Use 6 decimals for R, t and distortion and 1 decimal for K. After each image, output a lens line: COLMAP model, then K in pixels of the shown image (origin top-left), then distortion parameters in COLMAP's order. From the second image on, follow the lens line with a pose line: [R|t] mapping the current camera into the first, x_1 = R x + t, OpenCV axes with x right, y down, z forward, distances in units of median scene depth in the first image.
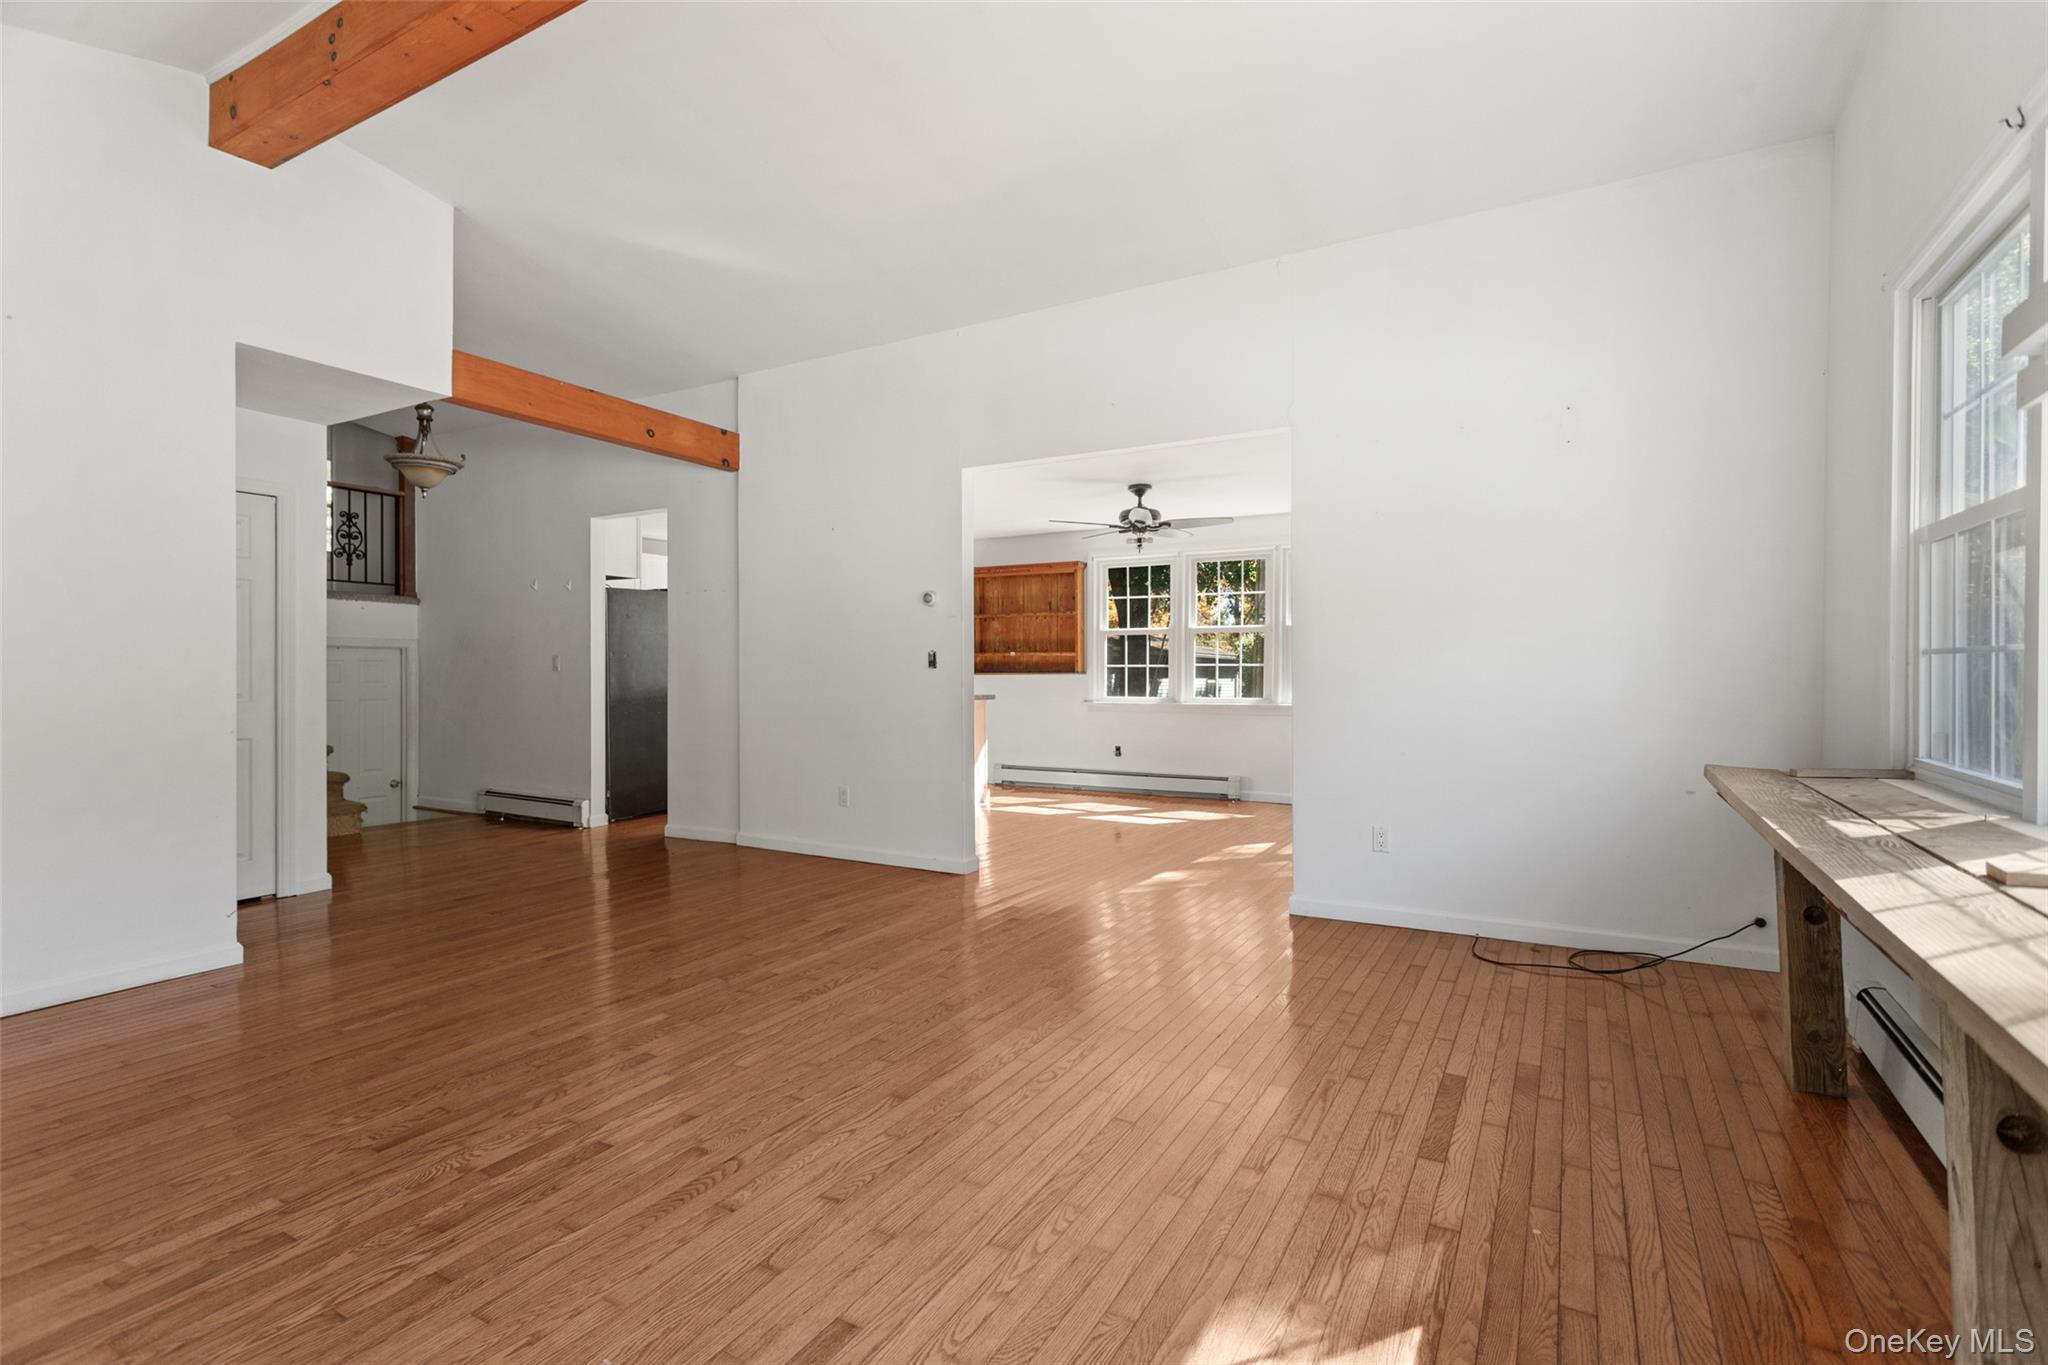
lens RADIAL K [[972.4, 0, 1021.4], [0, 972.4, 673.3], [0, 0, 1]] dist [0.001487, 0.001396]
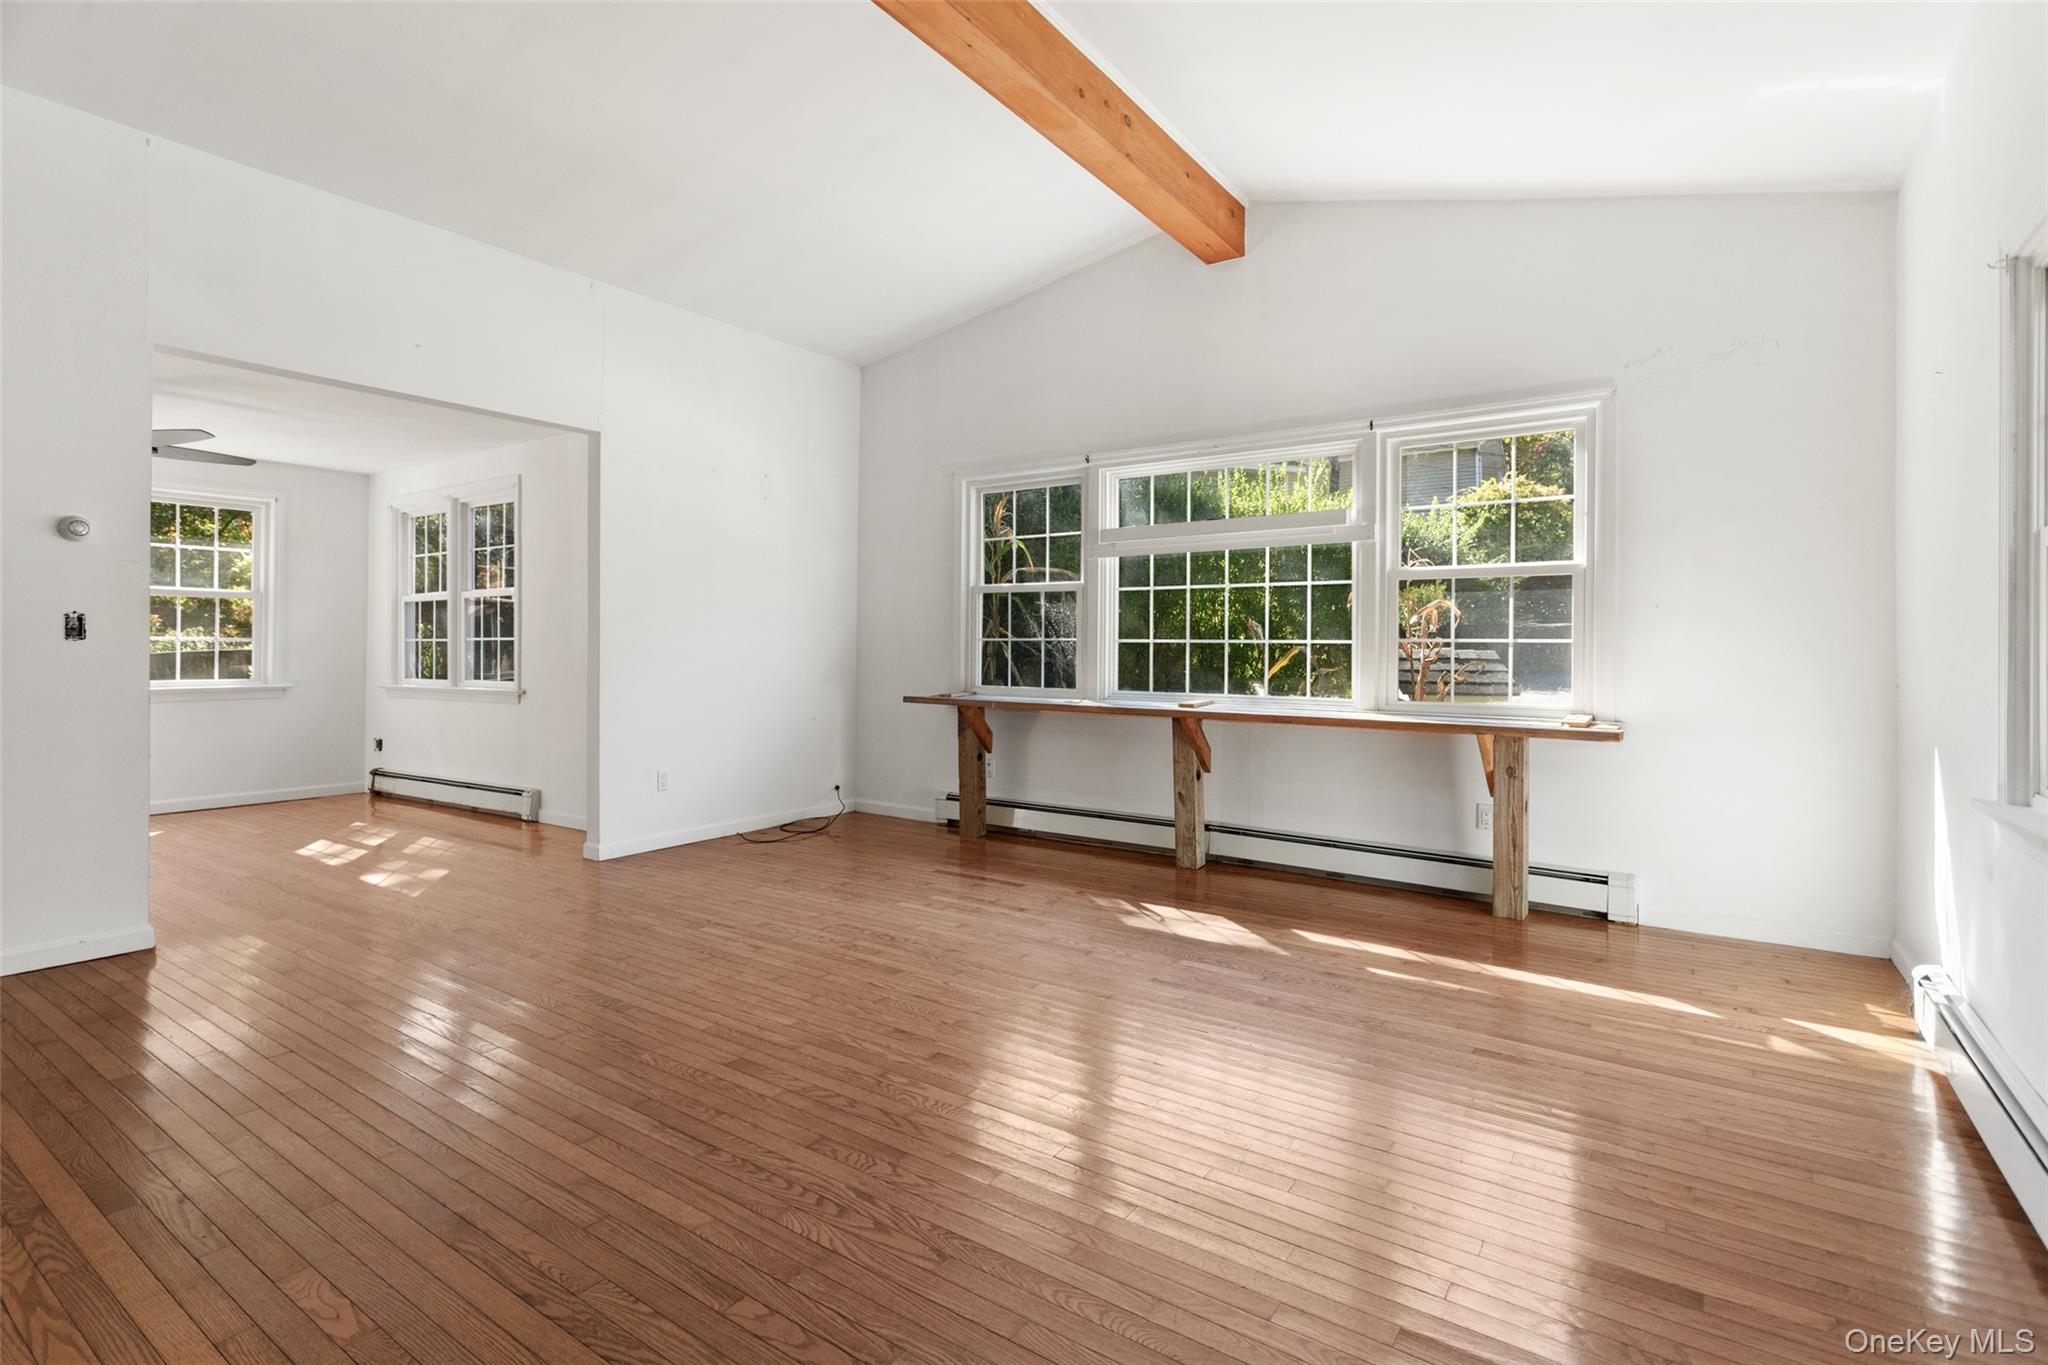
lens RADIAL K [[972.4, 0, 1017.4], [0, 972.4, 650.5], [0, 0, 1]] dist [0.001487, 0.001396]
pose [[0.088661, -0.000660, 0.996062, -0.482023], [0.000009, 1.000000, 0.000662, 0.000974], [-0.996062, -0.000050, 0.088661, 0.245910]]
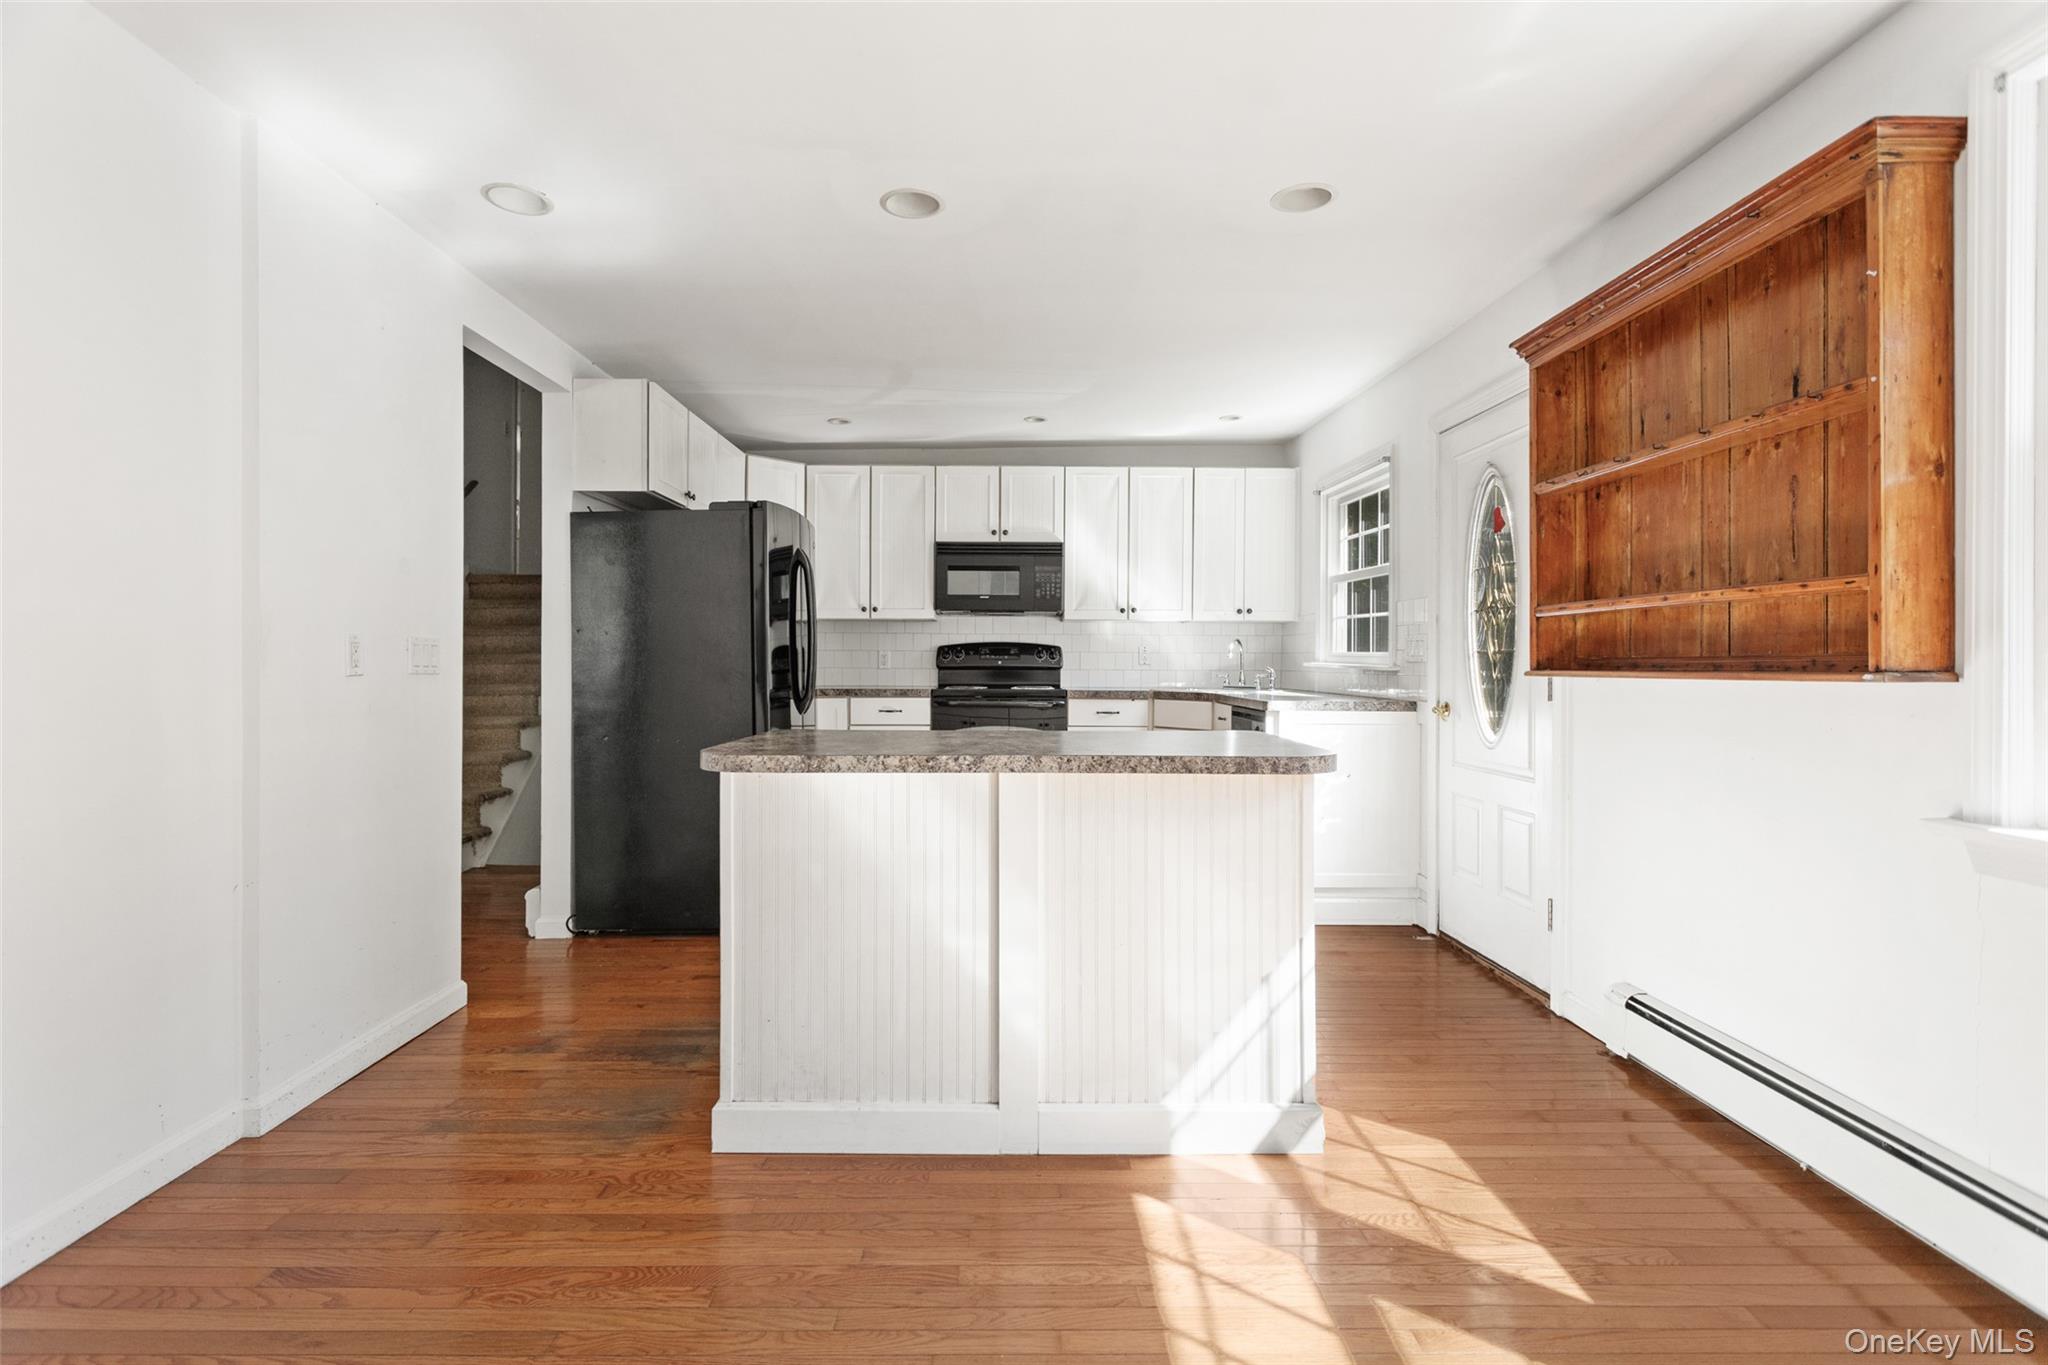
lens RADIAL K [[972.4, 0, 1017.4], [0, 972.4, 658.7], [0, 0, 1]] dist [0.001487, 0.001396]
pose [[0.505745, -0.001618, -0.862682, 0.171486], [-0.002361, 0.999992, -0.003260, -0.003045], [0.862680, 0.003686, 0.505737, 0.885637]]
